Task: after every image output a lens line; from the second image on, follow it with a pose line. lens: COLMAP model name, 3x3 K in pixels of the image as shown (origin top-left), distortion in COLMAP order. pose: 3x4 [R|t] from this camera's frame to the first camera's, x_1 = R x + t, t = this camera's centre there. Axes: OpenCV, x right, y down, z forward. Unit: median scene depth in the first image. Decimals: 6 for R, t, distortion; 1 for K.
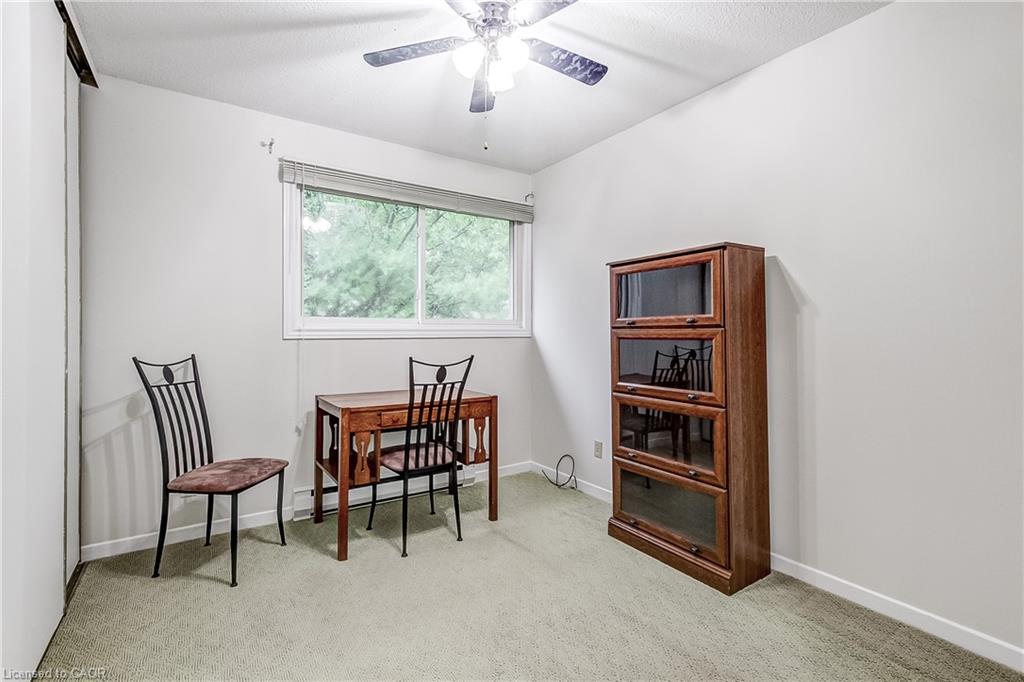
lens RADIAL K [[475.0, 0, 514.6], [0, 475.0, 329.7], [0, 0, 1]] dist [0.000689, 0.000088]
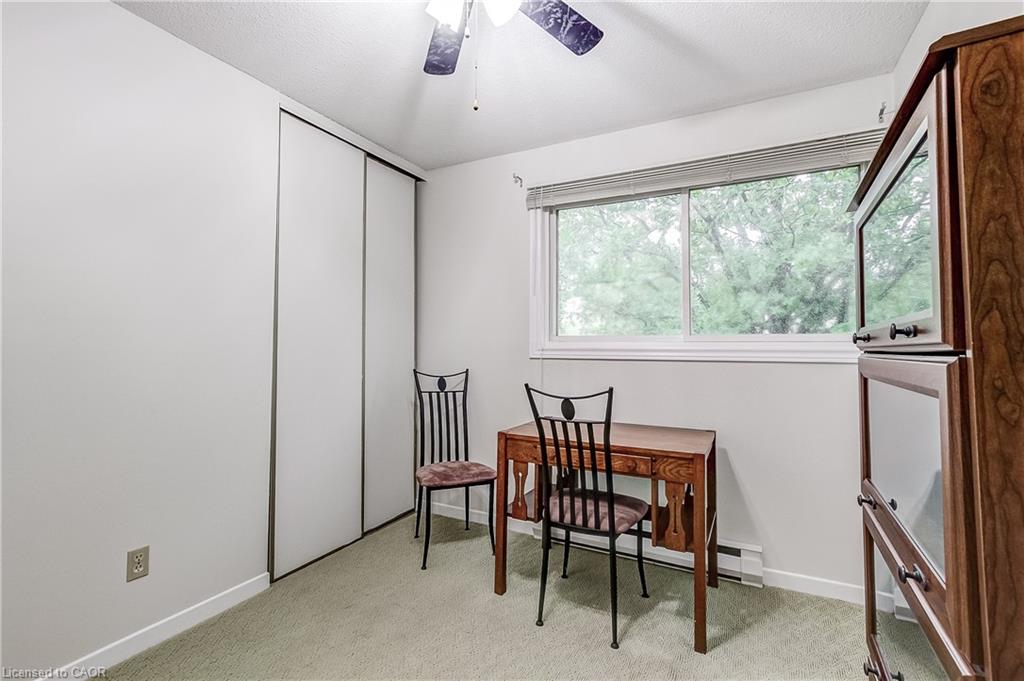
lens RADIAL K [[470.9, 0, 512.0], [0, 470.9, 340.5], [0, 0, 1]] dist [0.000459, 0.000135]
pose [[0.461932, -0.011313, -0.886843, 0.467985], [-0.002291, 0.999900, -0.013948, -0.006182], [0.886913, 0.008474, 0.461860, 0.541516]]
